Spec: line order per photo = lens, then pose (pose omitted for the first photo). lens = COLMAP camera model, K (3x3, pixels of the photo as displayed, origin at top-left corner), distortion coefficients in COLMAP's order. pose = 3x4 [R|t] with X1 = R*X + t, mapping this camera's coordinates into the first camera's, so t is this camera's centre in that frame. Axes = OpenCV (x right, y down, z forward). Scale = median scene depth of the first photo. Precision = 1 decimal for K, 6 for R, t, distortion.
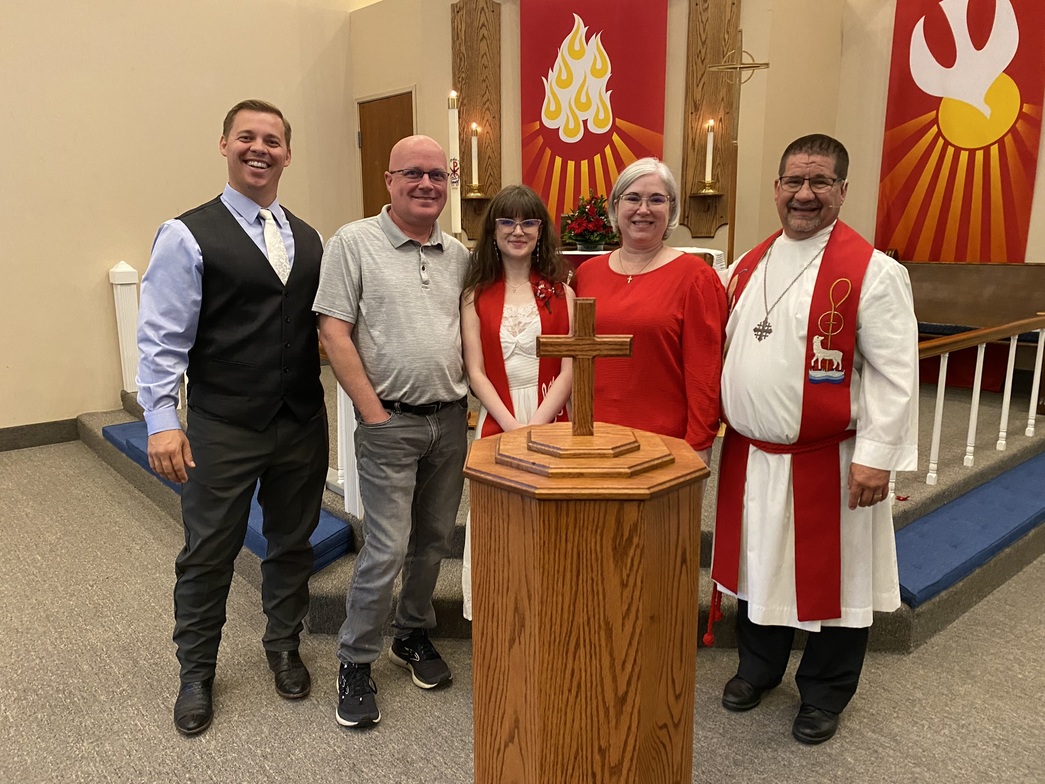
lens RADIAL K [[795.0, 0, 515.7], [0, 795.0, 382.7], [0, 0, 1]] dist [0.010665, -0.006251]
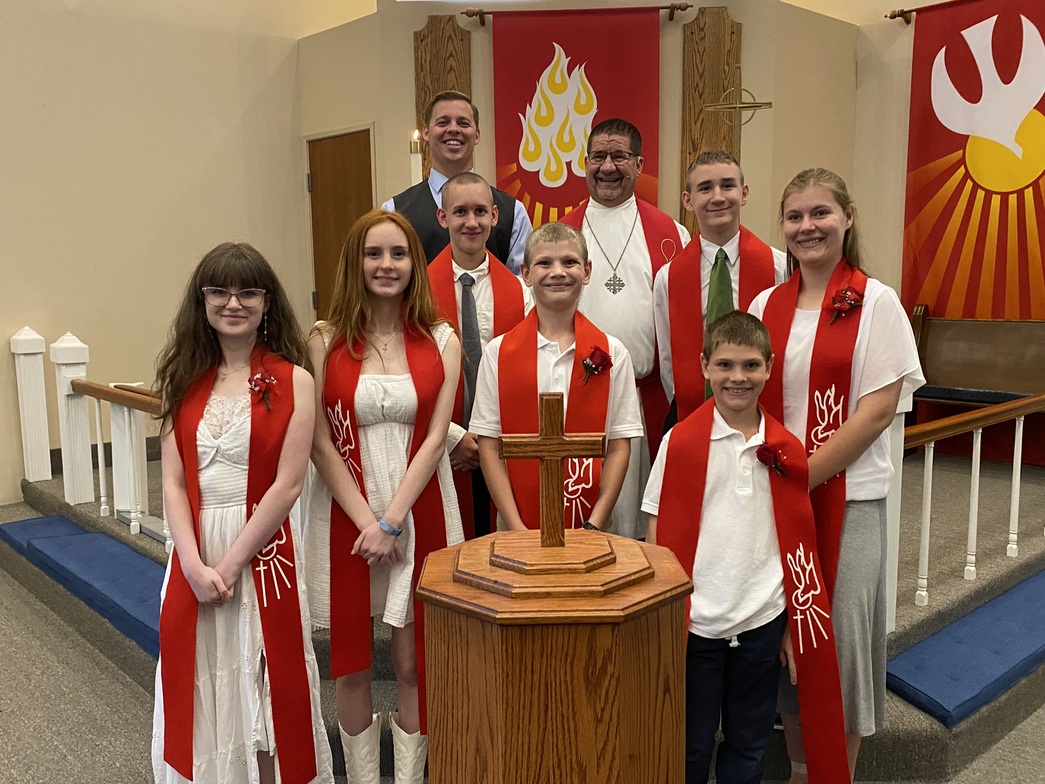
lens RADIAL K [[938.8, 0, 529.0], [0, 938.8, 395.8], [0, 0, 1]] dist [0.029991, -0.040400]
pose [[0.999378, -0.011851, 0.033208, 0.011868], [0.013917, 0.997936, -0.062695, -0.016959], [-0.032397, 0.063118, 0.997480, -0.026130]]
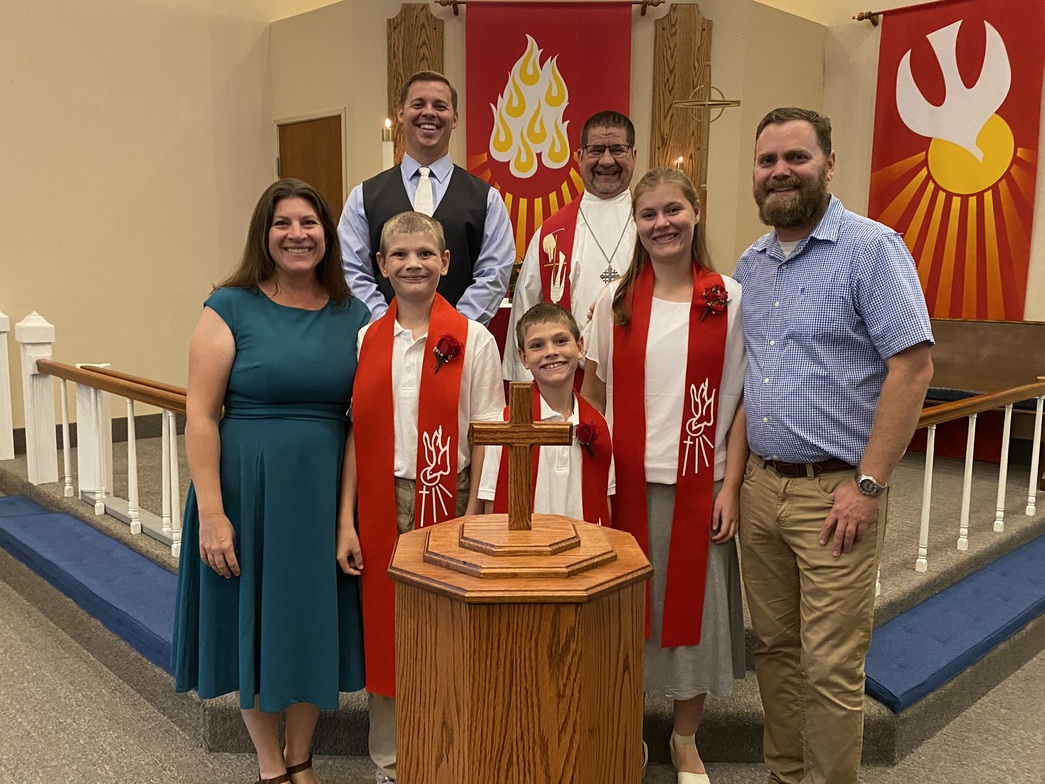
lens RADIAL K [[938.8, 0, 518.5], [0, 938.8, 393.4], [0, 0, 1]] dist [0.029991, -0.040400]
pose [[0.998186, 0.007338, 0.059760, 0.007970], [-0.004136, 0.998558, -0.053531, -0.015717], [-0.060067, 0.053187, 0.996776, -0.044258]]
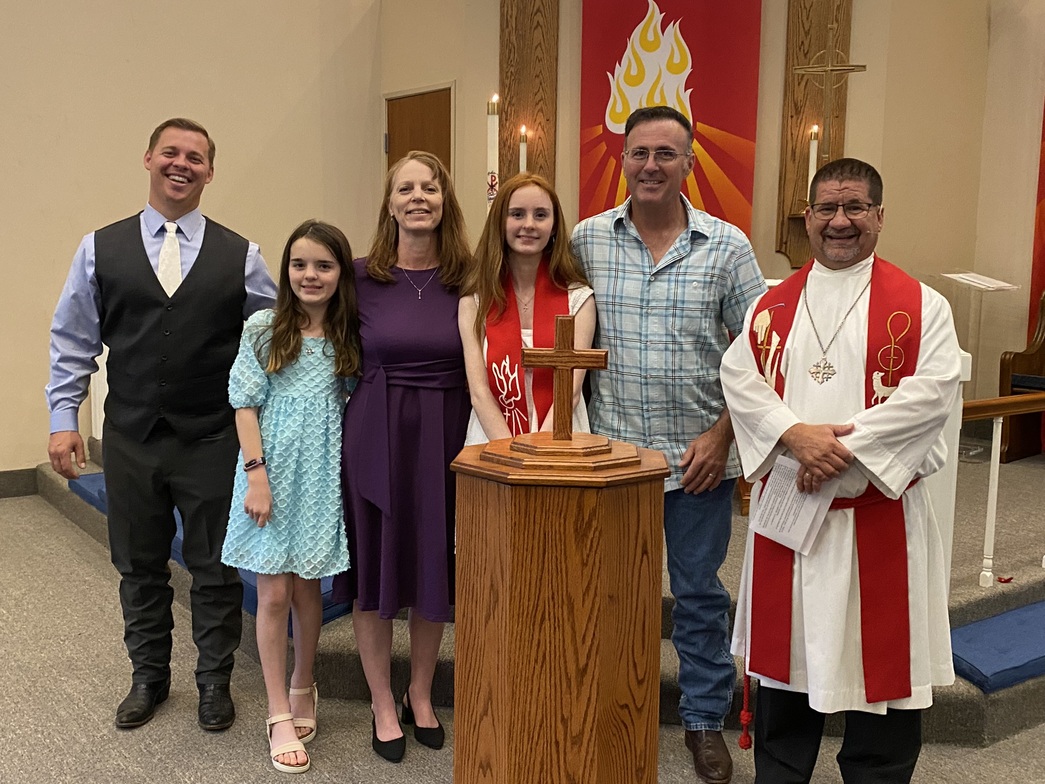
lens RADIAL K [[1114.9, 0, 504.4], [0, 1114.9, 379.3], [0, 0, 1]] dist [0.024171, 0.000000]
pose [[0.996181, 0.027452, -0.082889, 0.060943], [-0.033881, 0.996442, -0.077177, 0.048894], [0.080476, 0.079691, 0.993566, -0.254579]]
